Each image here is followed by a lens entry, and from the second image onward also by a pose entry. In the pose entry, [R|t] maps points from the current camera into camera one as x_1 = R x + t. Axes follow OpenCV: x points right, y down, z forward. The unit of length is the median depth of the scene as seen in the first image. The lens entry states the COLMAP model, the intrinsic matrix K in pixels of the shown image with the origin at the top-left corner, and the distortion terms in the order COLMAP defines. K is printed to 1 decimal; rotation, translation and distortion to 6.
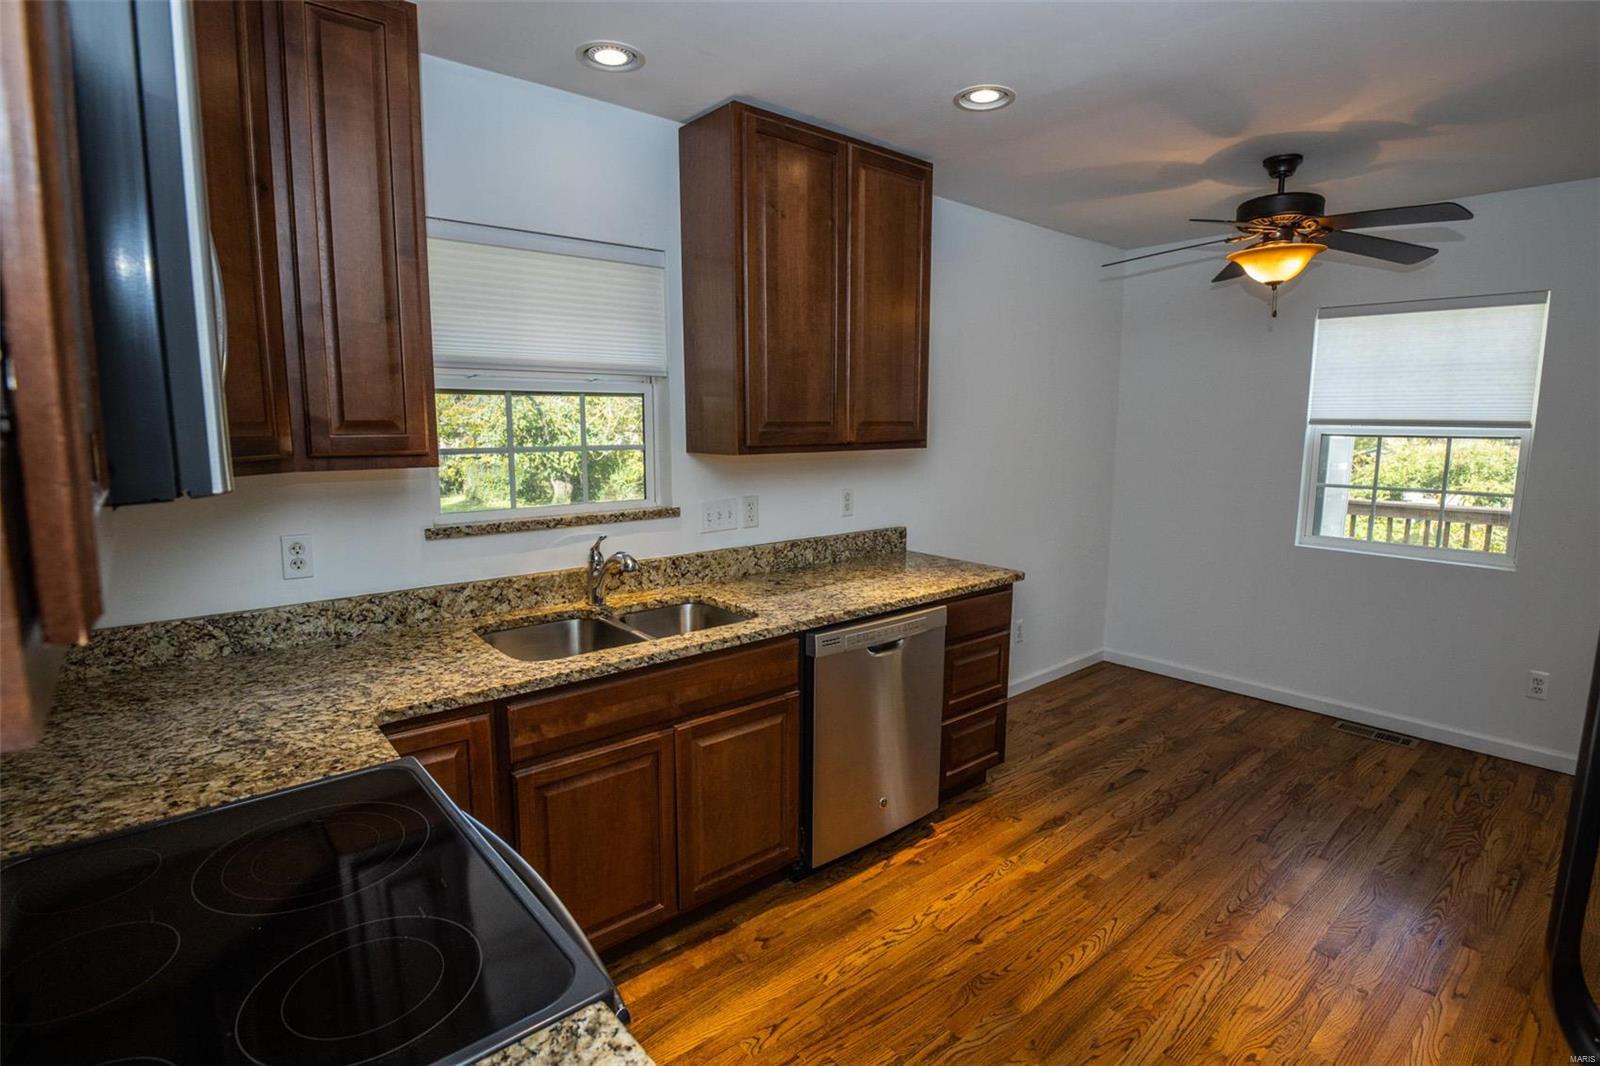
lens RADIAL K [[779.5, 0, 808.6], [0, 779.5, 534.1], [0, 0, 1]] dist [-0.026002, -0.000578]
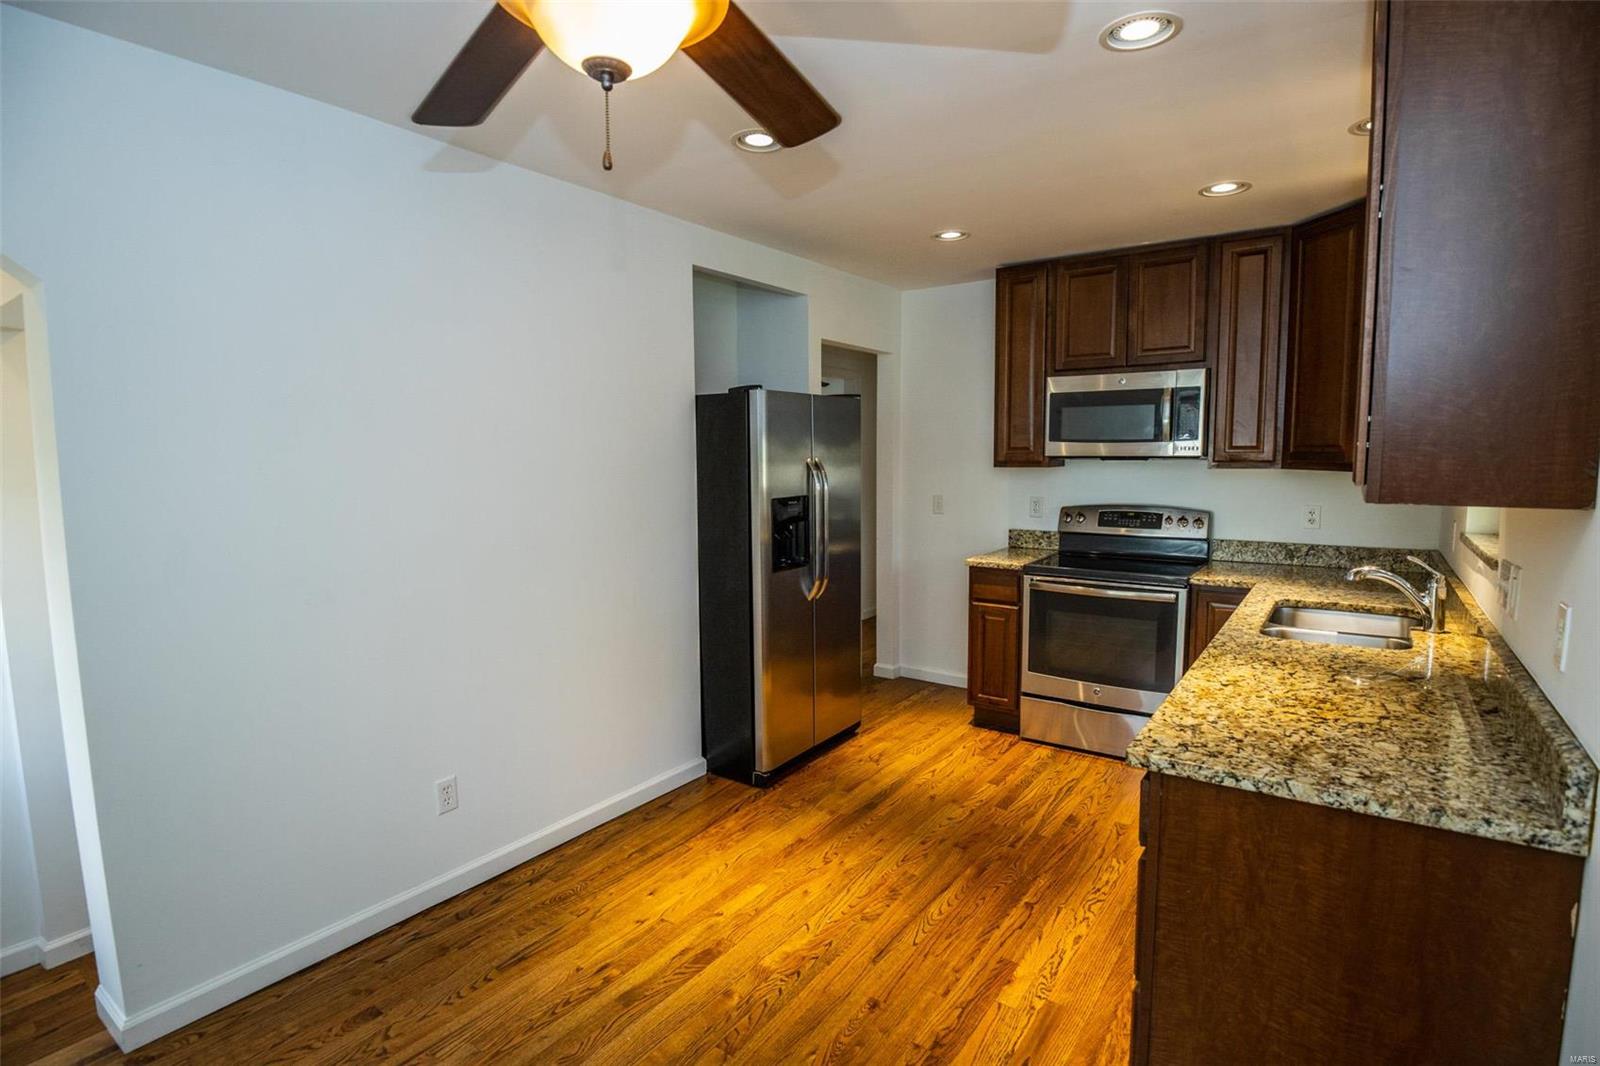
lens RADIAL K [[779.5, 0, 808.6], [0, 779.5, 534.1], [0, 0, 1]] dist [-0.026002, -0.000578]
pose [[-0.969503, 0.033706, -0.242751, 0.640693], [-0.028078, 0.968699, 0.246645, -0.216994], [0.243466, 0.245939, -0.938210, 1.504710]]
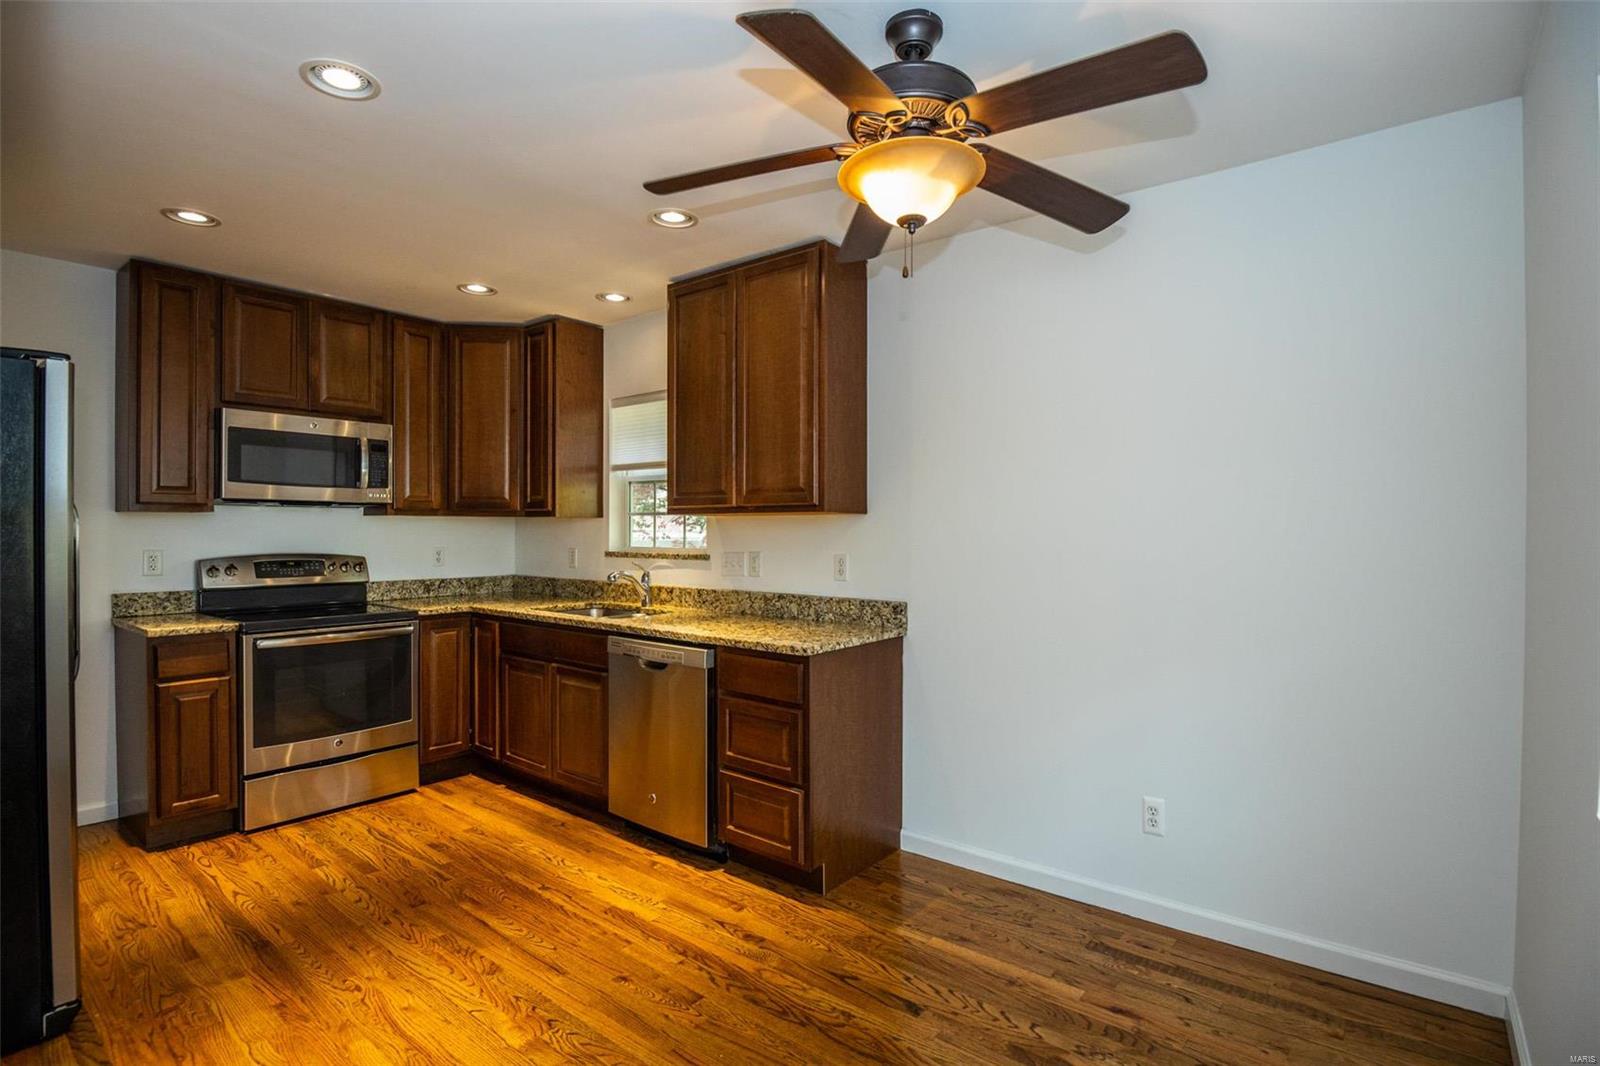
lens RADIAL K [[779.5, 0, 808.6], [0, 779.5, 534.1], [0, 0, 1]] dist [-0.026002, -0.000578]
pose [[0.195201, 0.004220, -0.980754, 1.249640], [-0.147915, 0.988679, -0.025186, -0.061720], [0.969545, 0.149984, 0.193615, 0.888247]]
